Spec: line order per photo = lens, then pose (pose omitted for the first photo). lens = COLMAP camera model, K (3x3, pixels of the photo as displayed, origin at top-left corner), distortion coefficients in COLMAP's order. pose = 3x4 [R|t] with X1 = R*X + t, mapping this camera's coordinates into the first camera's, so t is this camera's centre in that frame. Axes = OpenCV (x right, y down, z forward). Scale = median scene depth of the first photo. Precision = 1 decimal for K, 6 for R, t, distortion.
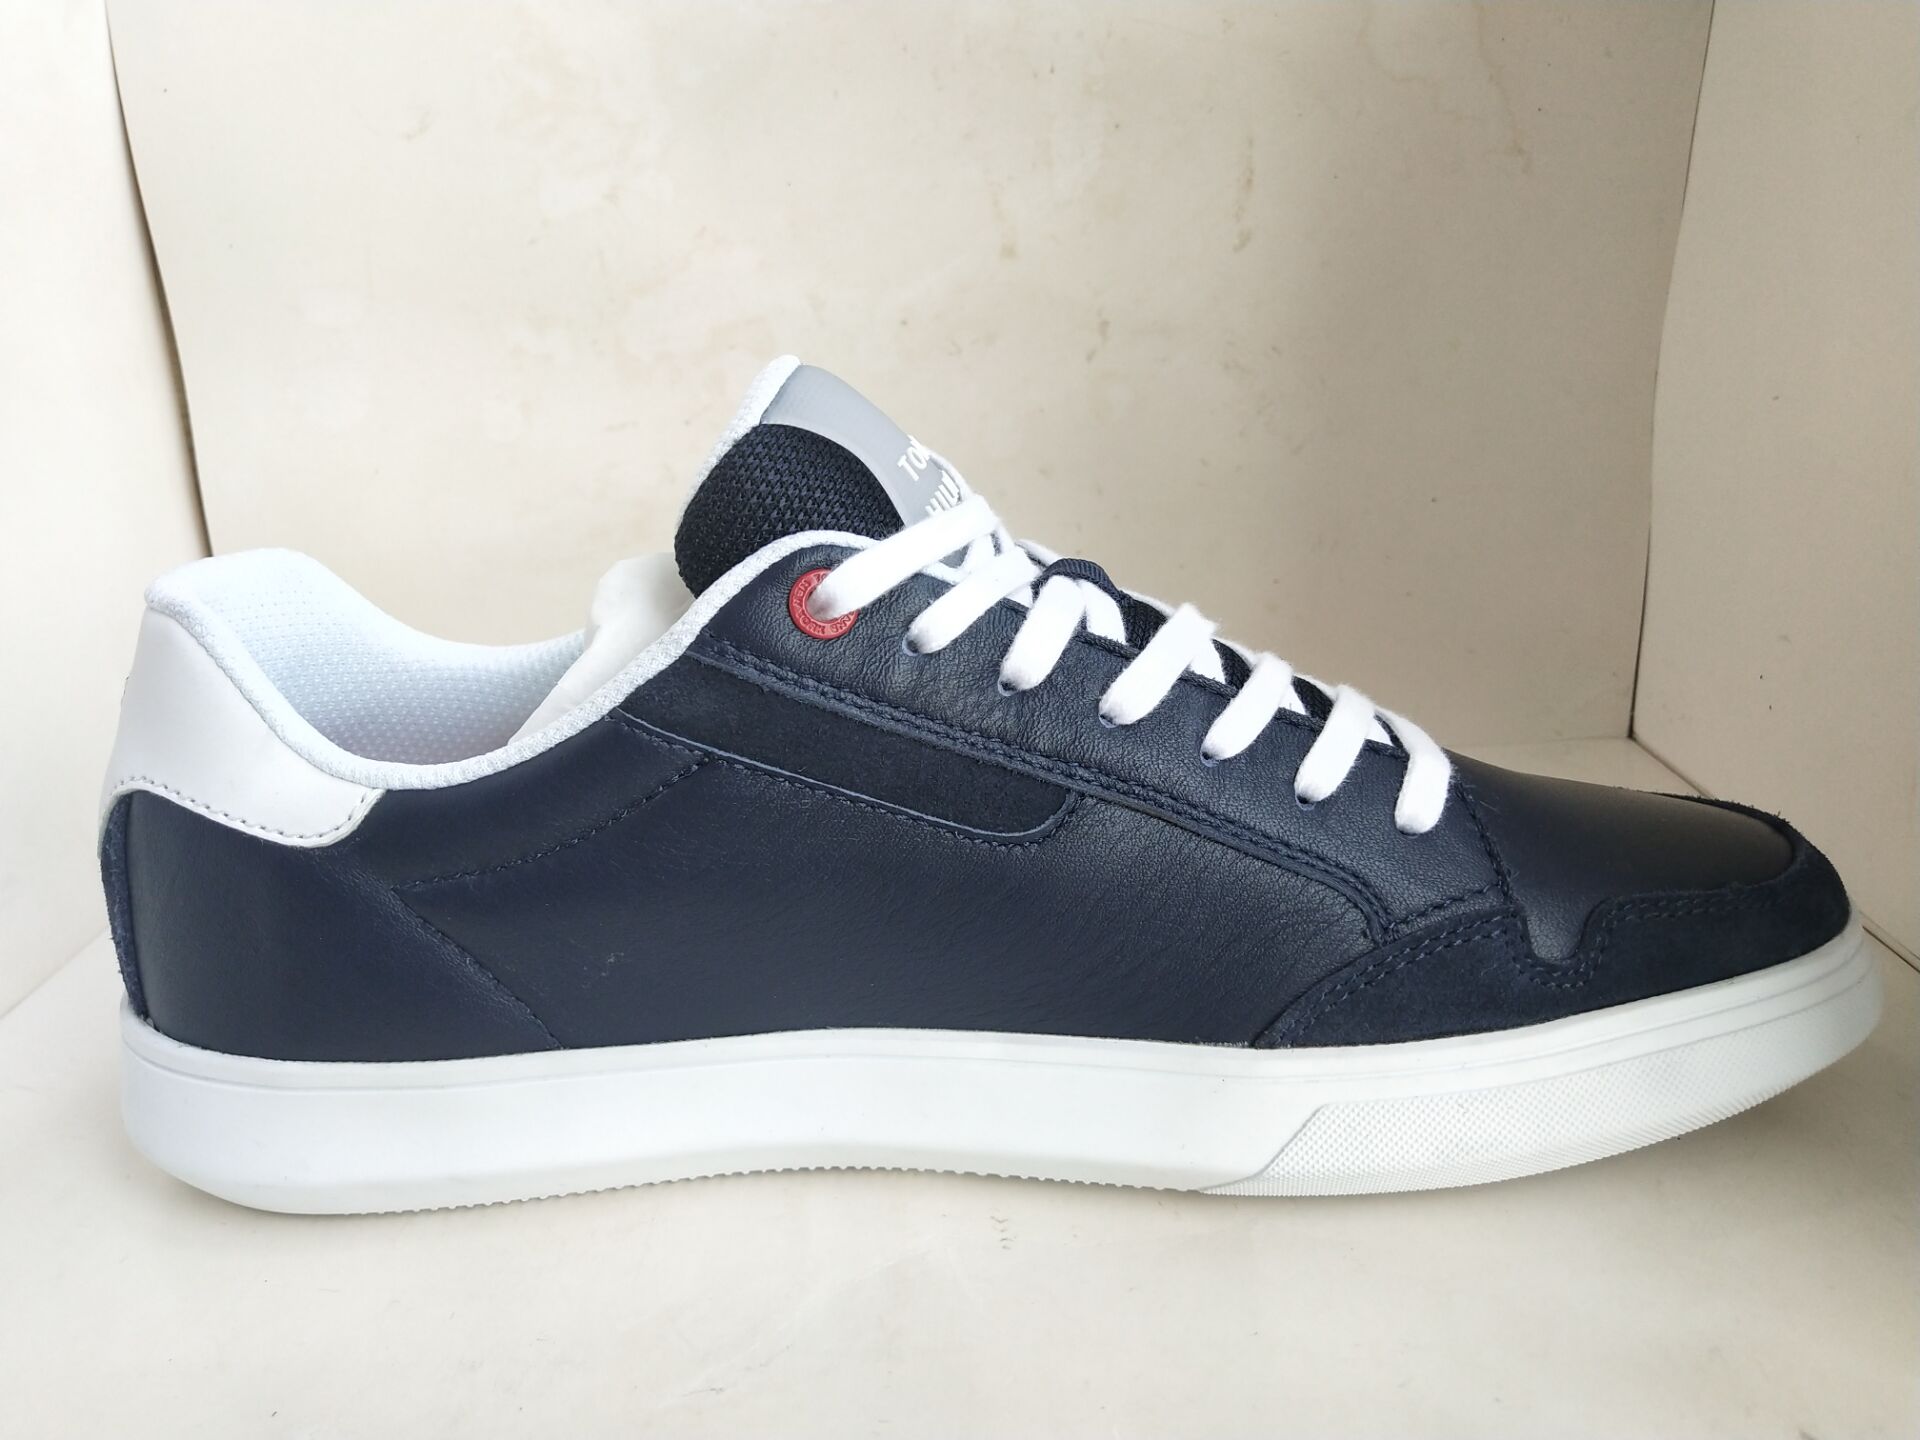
lens RADIAL K [[1606.6, 0, 960.0], [0, 1606.6, 720.0], [0, 0, 1]] dist [-0.001271, 0.010735]
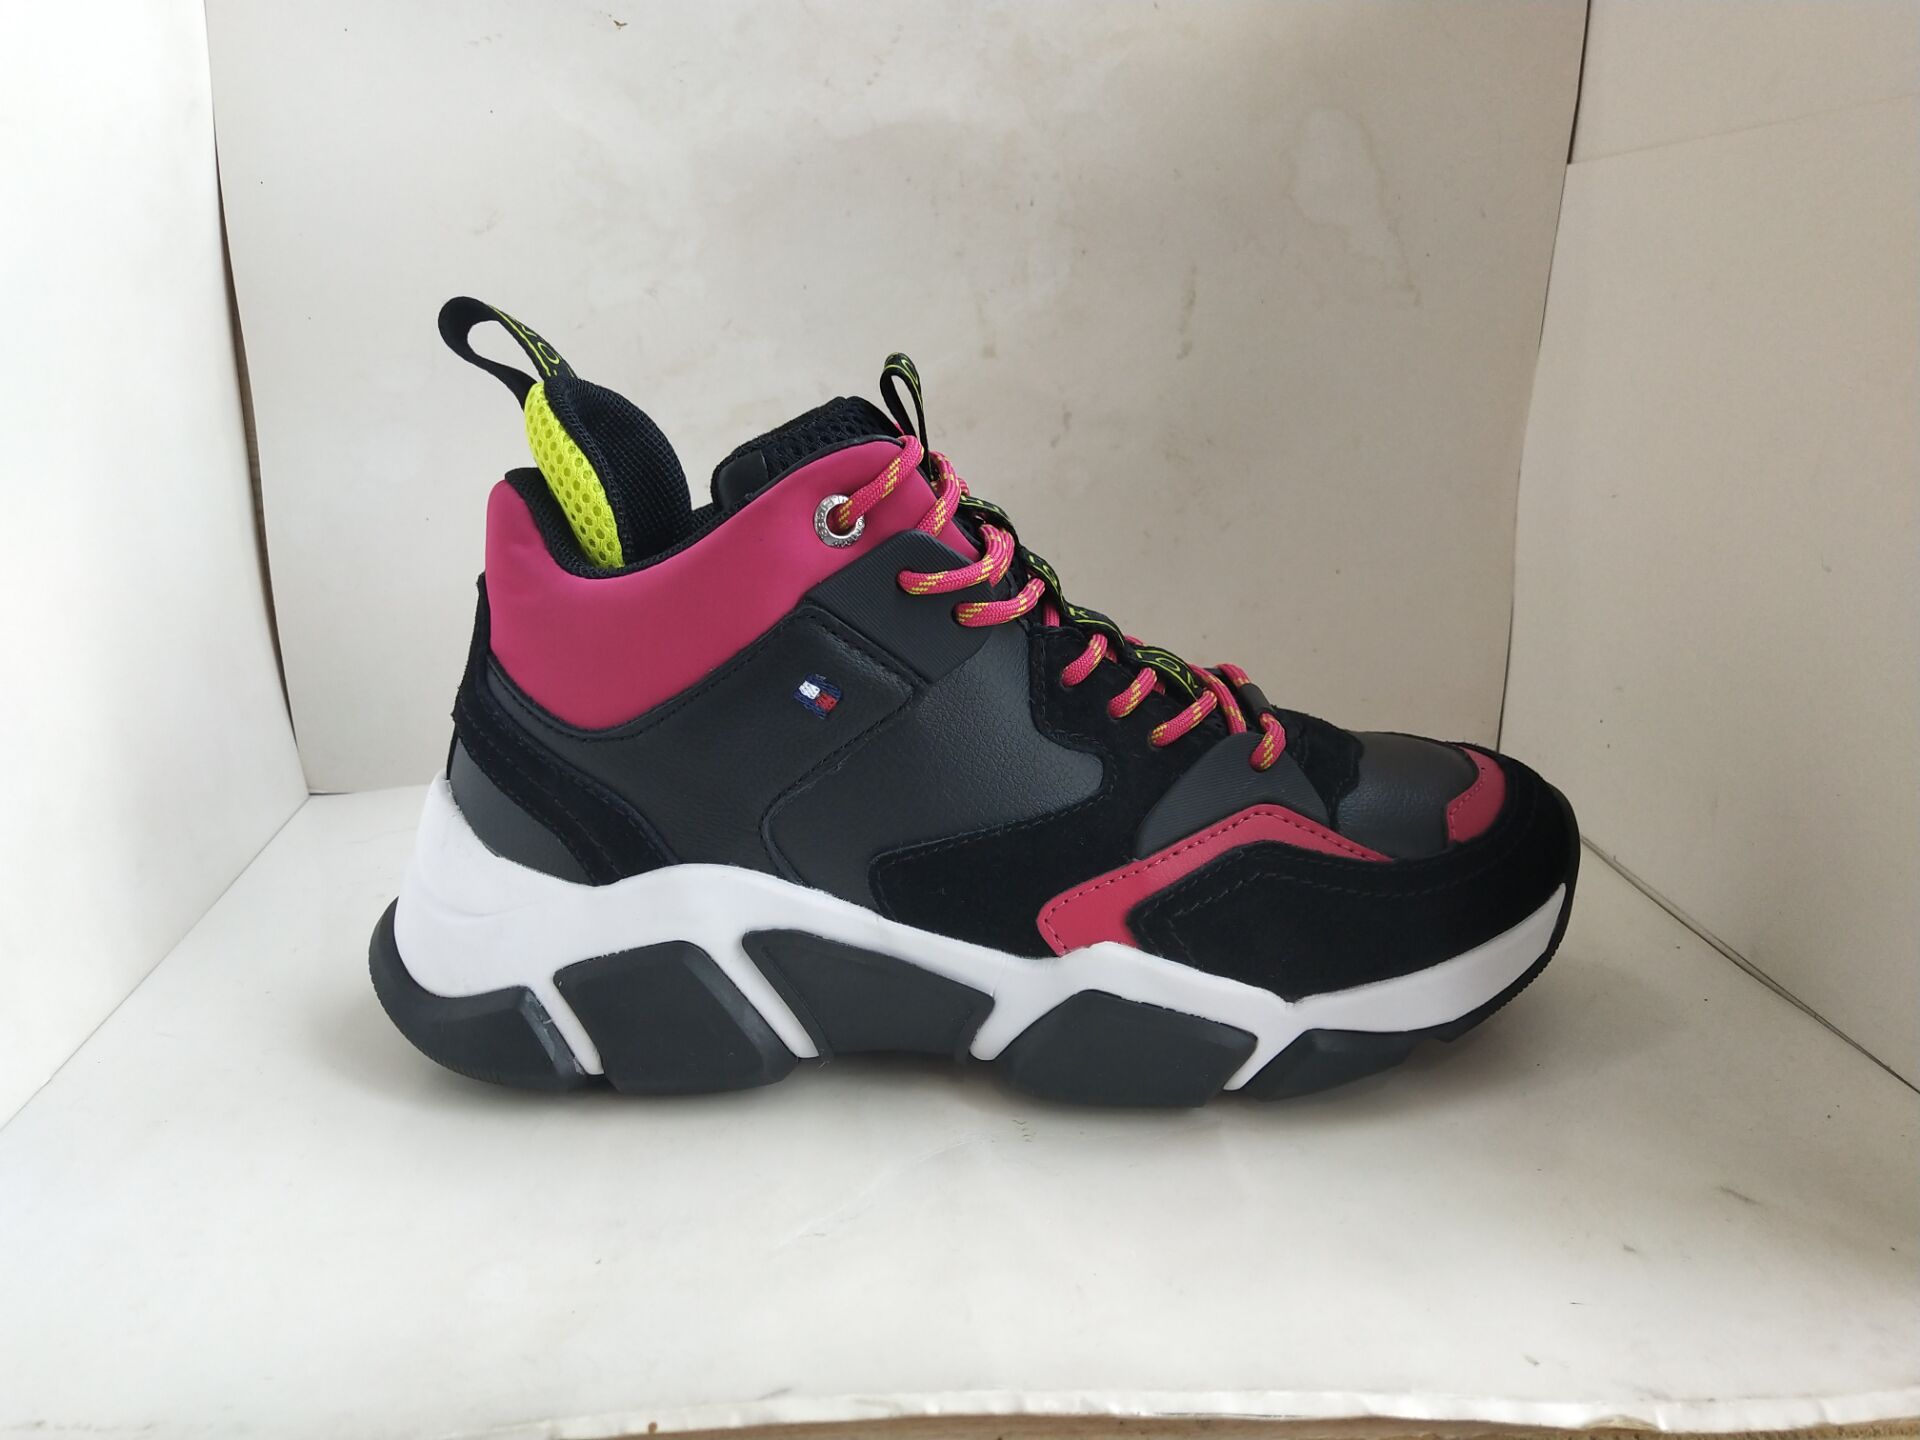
lens RADIAL K [[1660.8, 0, 953.5], [0, 1660.8, 735.9], [0, 0, 1]] dist [0.036549, -0.111053]
pose [[0.995821, 0.019952, 0.089115, -0.100052], [-0.016357, 0.999030, -0.040889, 0.041475], [-0.089844, 0.039261, 0.995182, -0.205683]]
